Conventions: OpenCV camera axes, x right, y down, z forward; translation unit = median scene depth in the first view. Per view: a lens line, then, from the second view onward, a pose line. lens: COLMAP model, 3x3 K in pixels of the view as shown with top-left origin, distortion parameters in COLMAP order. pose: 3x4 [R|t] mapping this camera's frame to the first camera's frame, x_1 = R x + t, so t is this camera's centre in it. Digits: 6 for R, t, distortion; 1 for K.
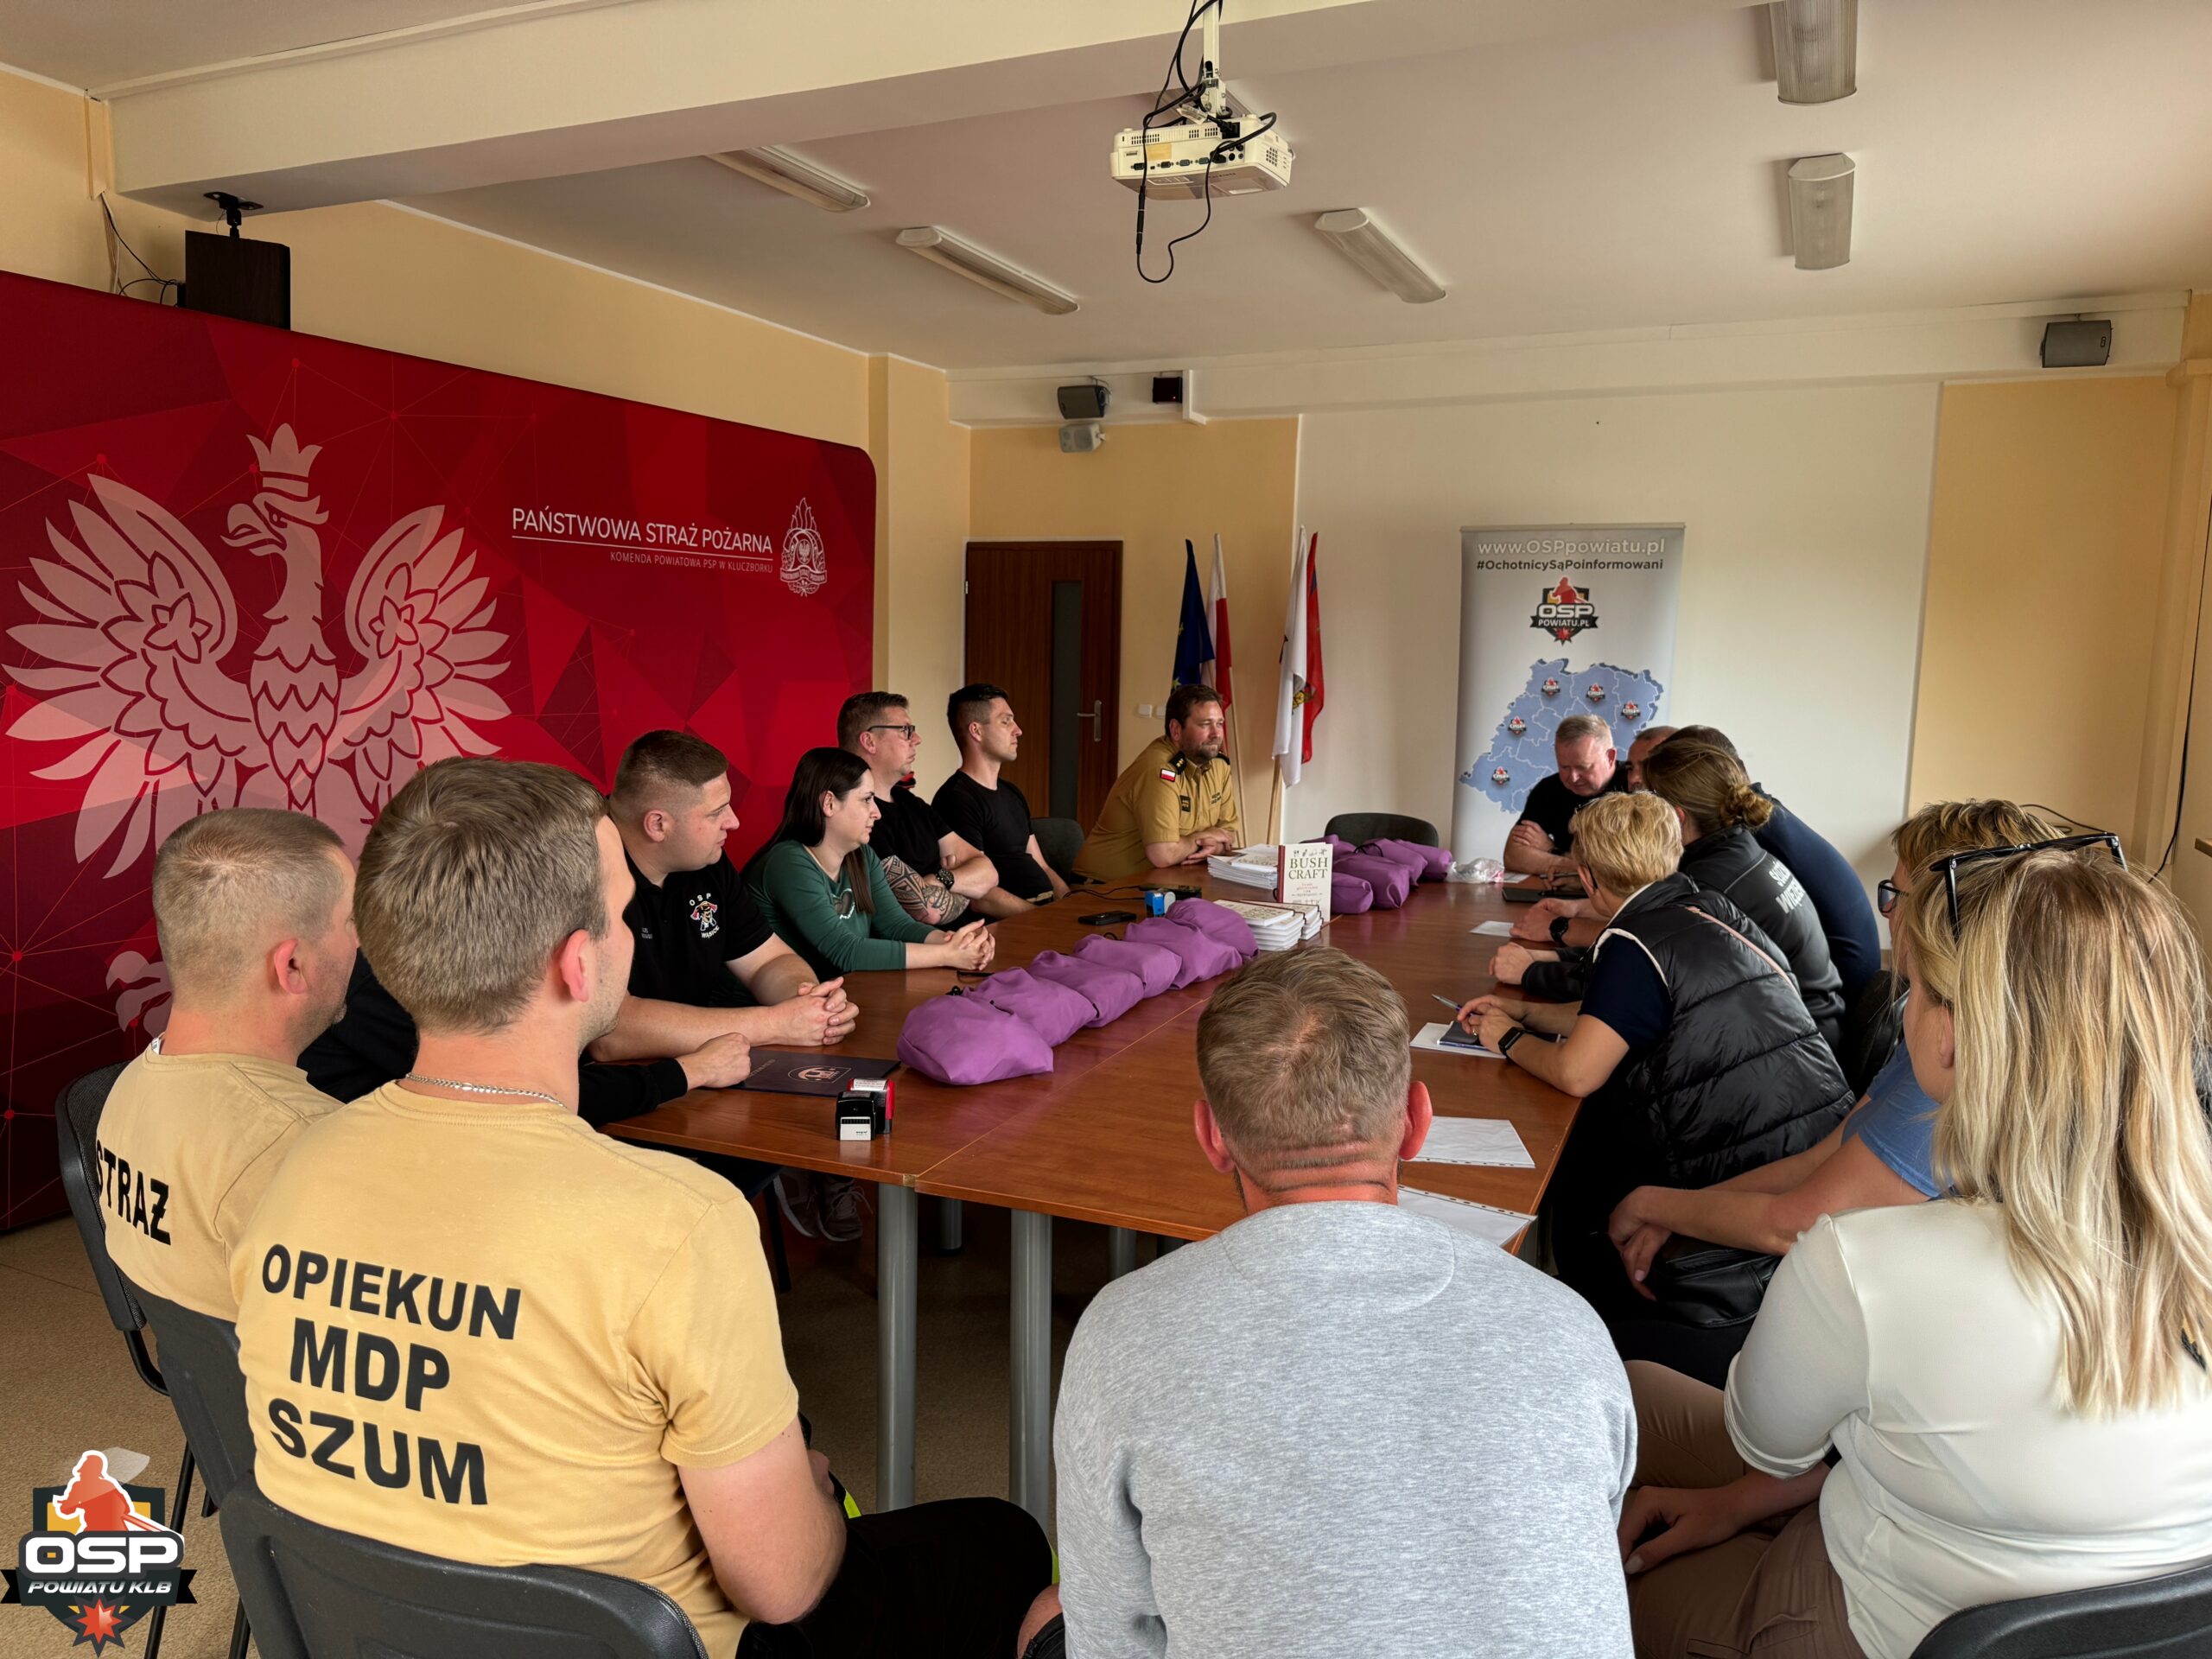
lens RADIAL K [[1569.9, 0, 1111.8], [0, 1569.9, 842.2], [0, 0, 1]] dist [0.043191, -0.049416]
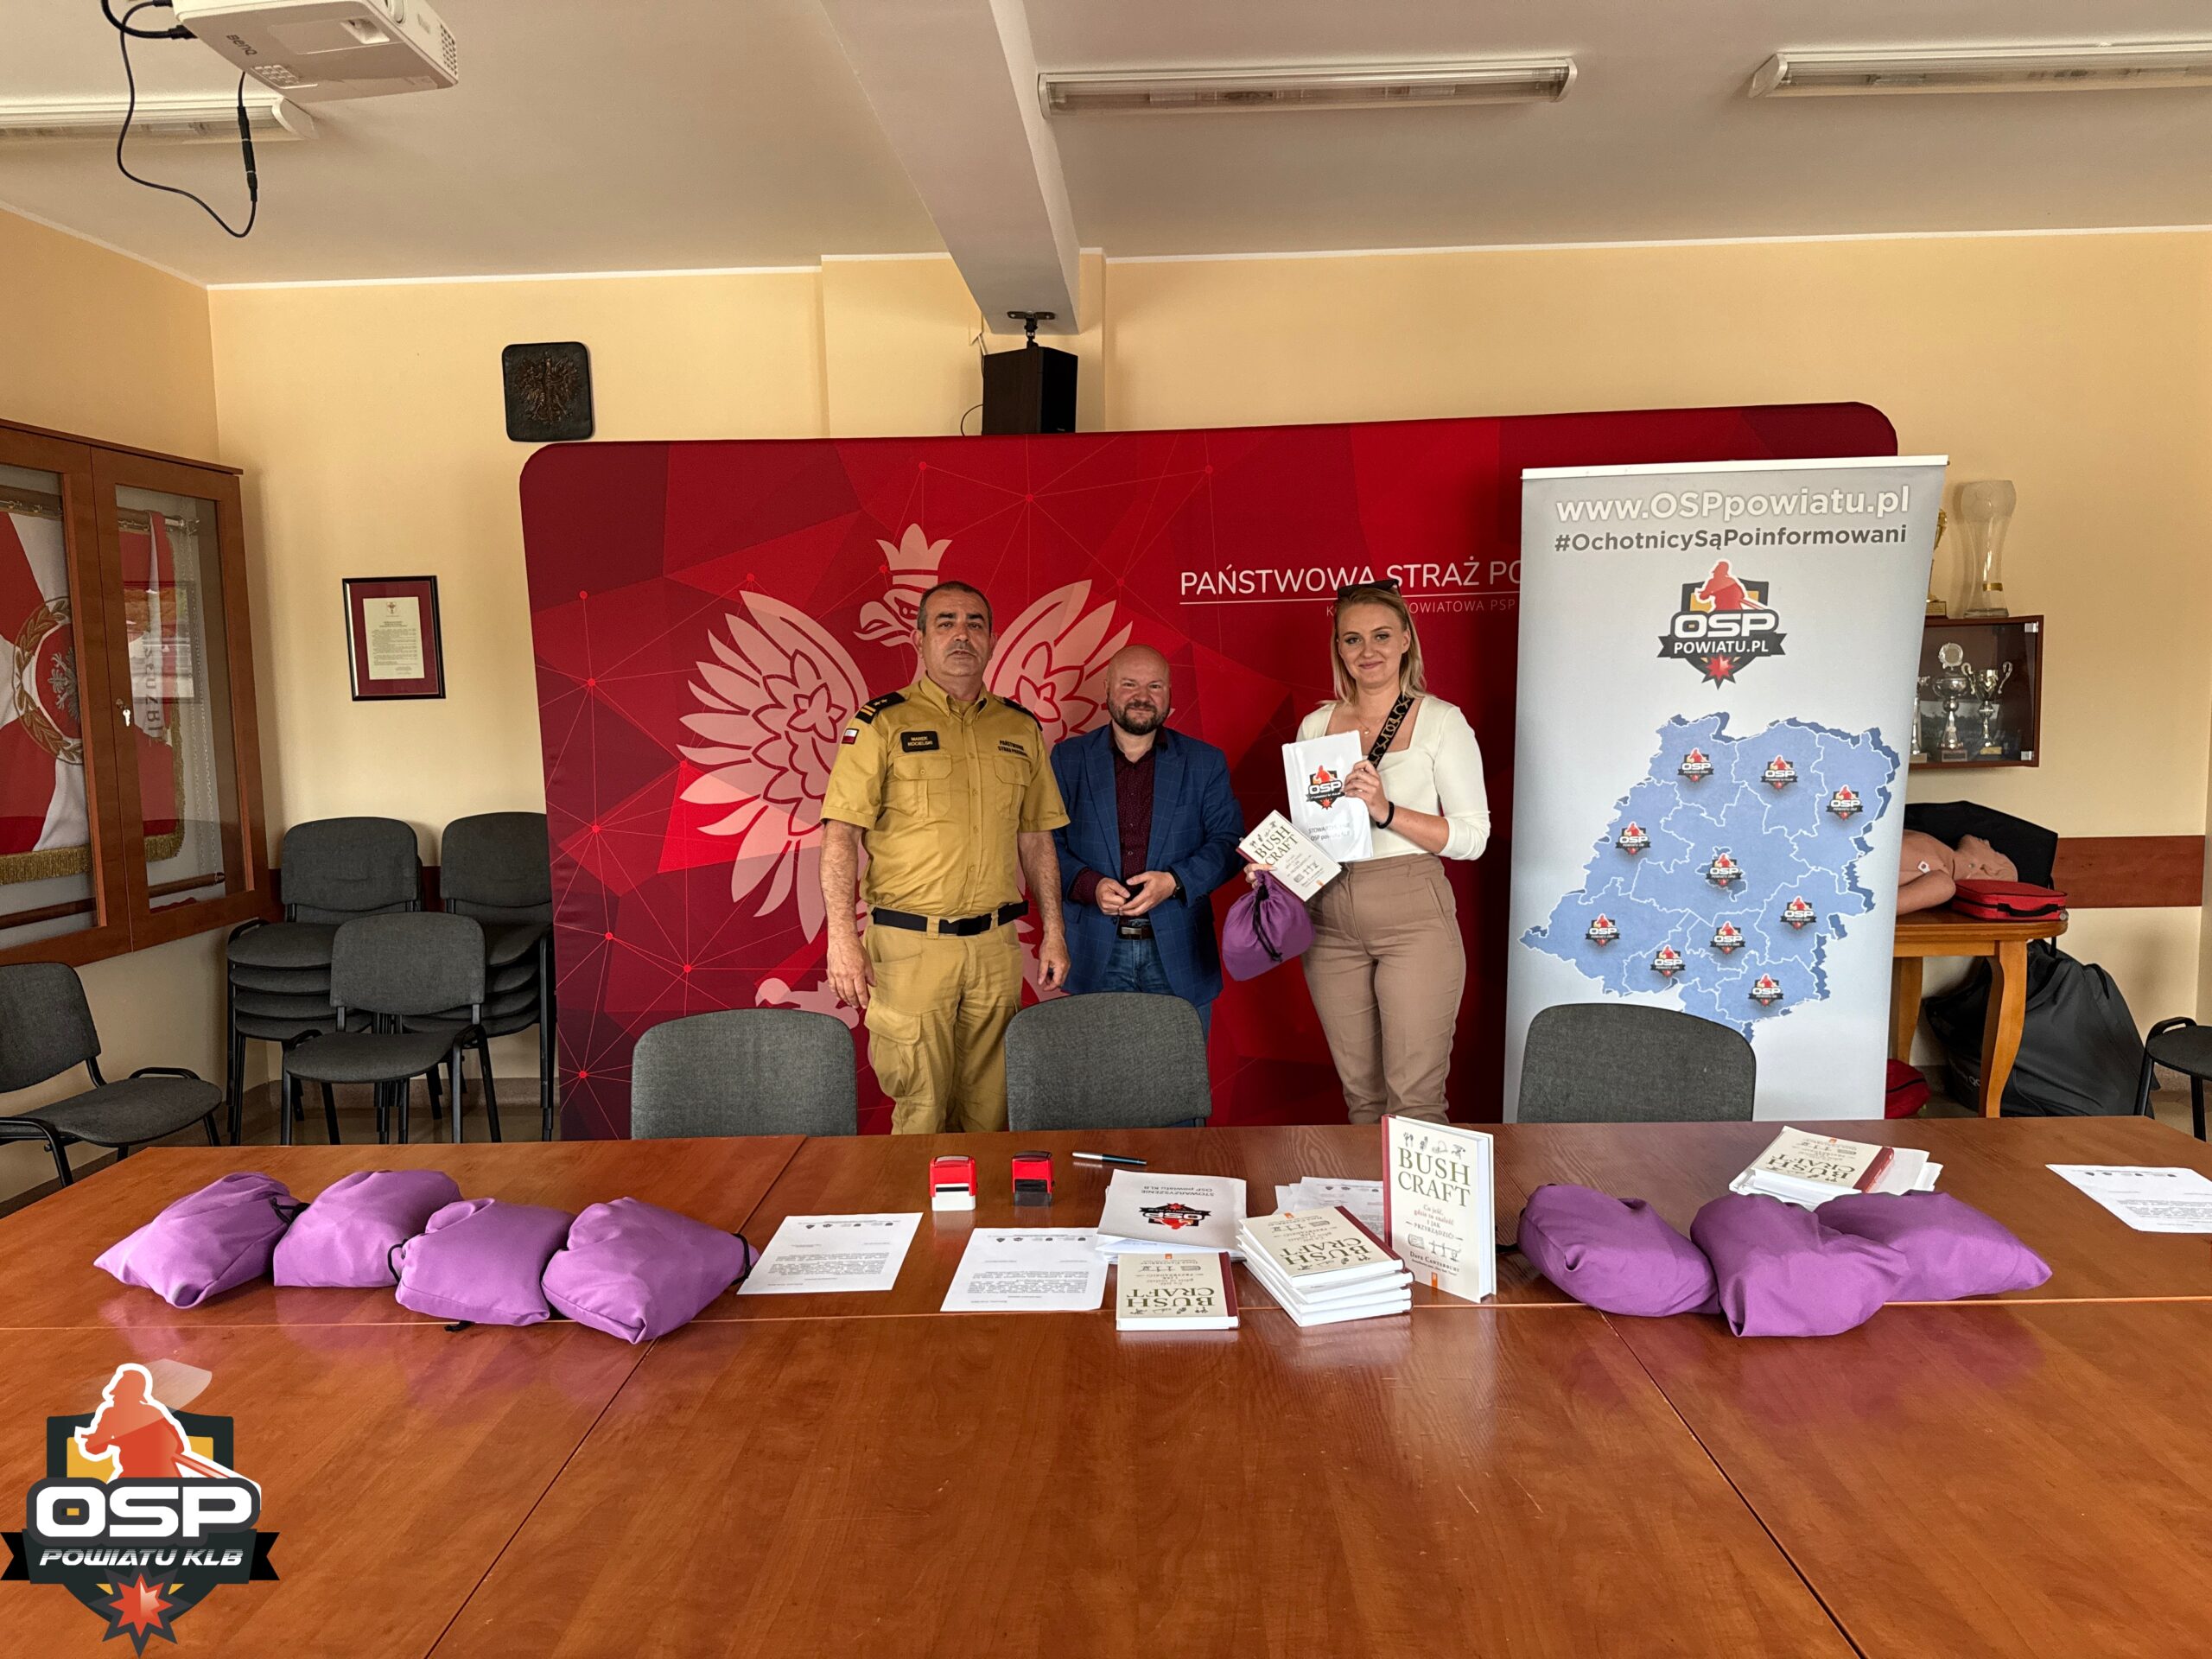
lens RADIAL K [[1569.9, 0, 1111.5], [0, 1569.9, 849.5], [0, 0, 1]] dist [0.043191, -0.049416]
pose [[0.373465, 0.076936, -0.924448, 0.547178], [-0.091584, 0.994744, 0.045787, -0.101533], [0.923112, 0.067565, 0.378548, 0.723132]]
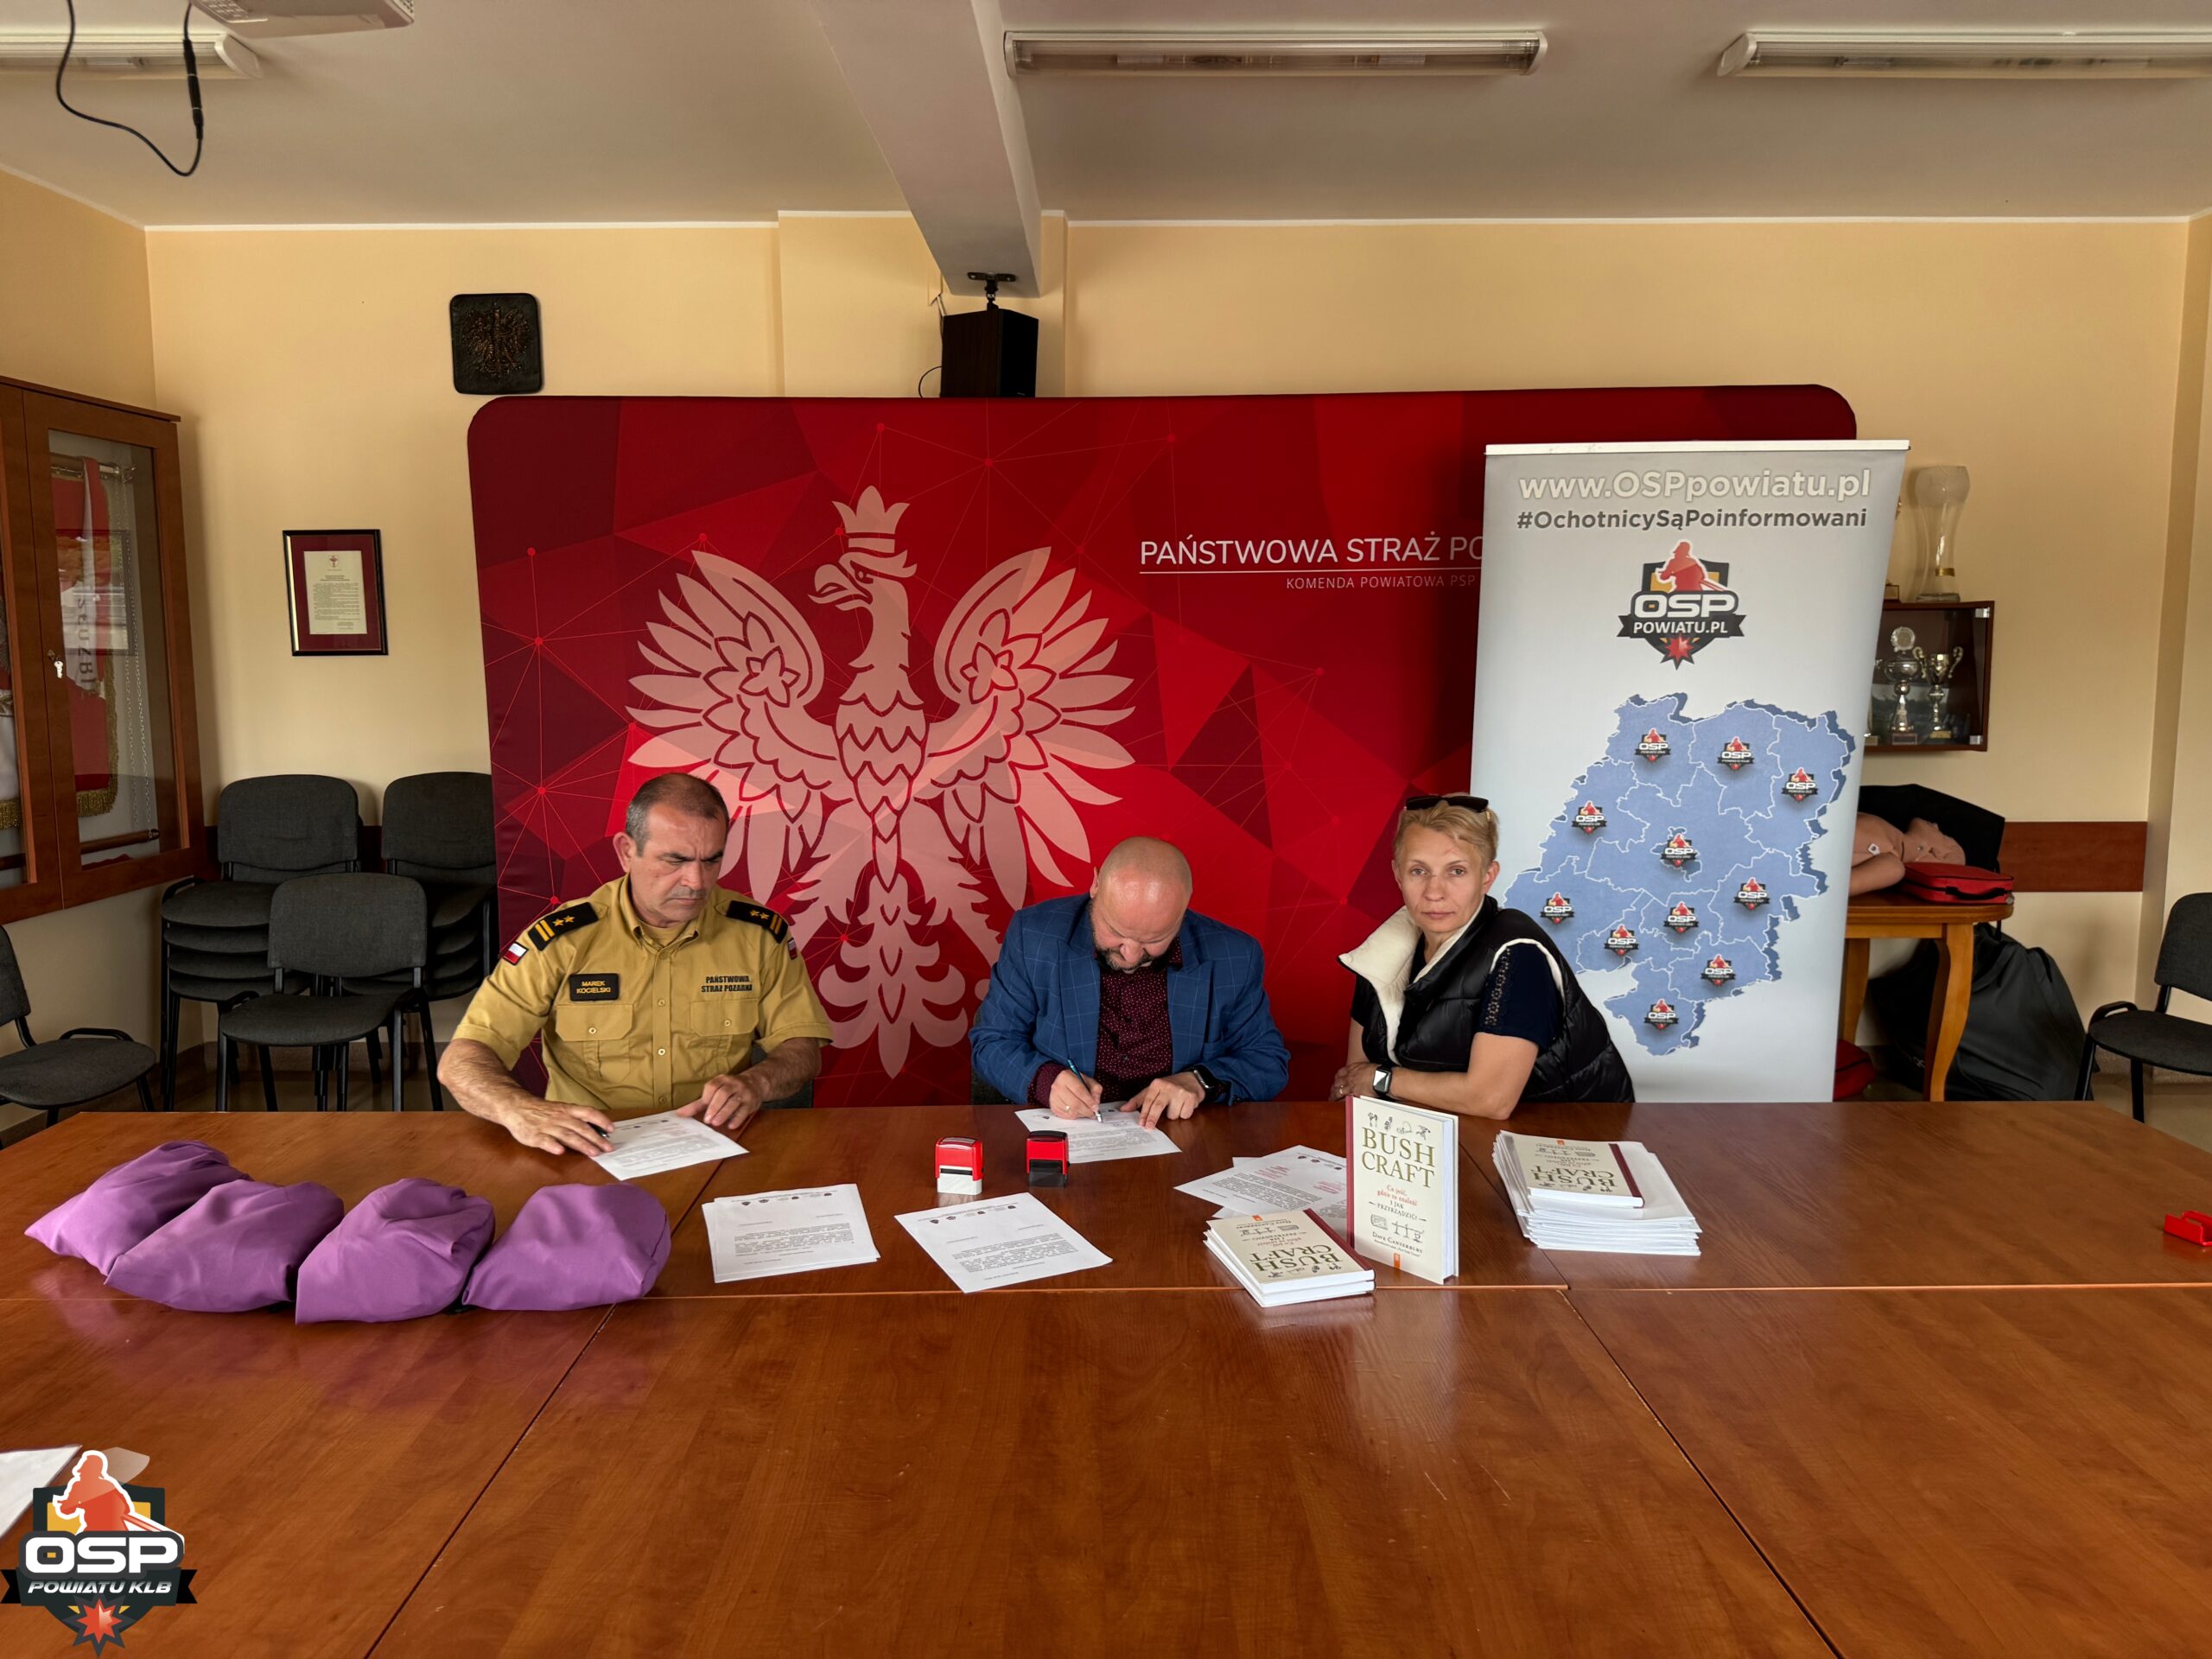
lens RADIAL K [[1569.9, 0, 1097.1], [0, 1569.9, 840.4], [0, 0, 1]] dist [0.043191, -0.049416]
pose [[0.395858, 0.096042, -0.913275, 0.537570], [-0.107715, 0.992507, 0.057685, -0.102418], [0.911972, 0.075539, 0.403237, 0.719565]]
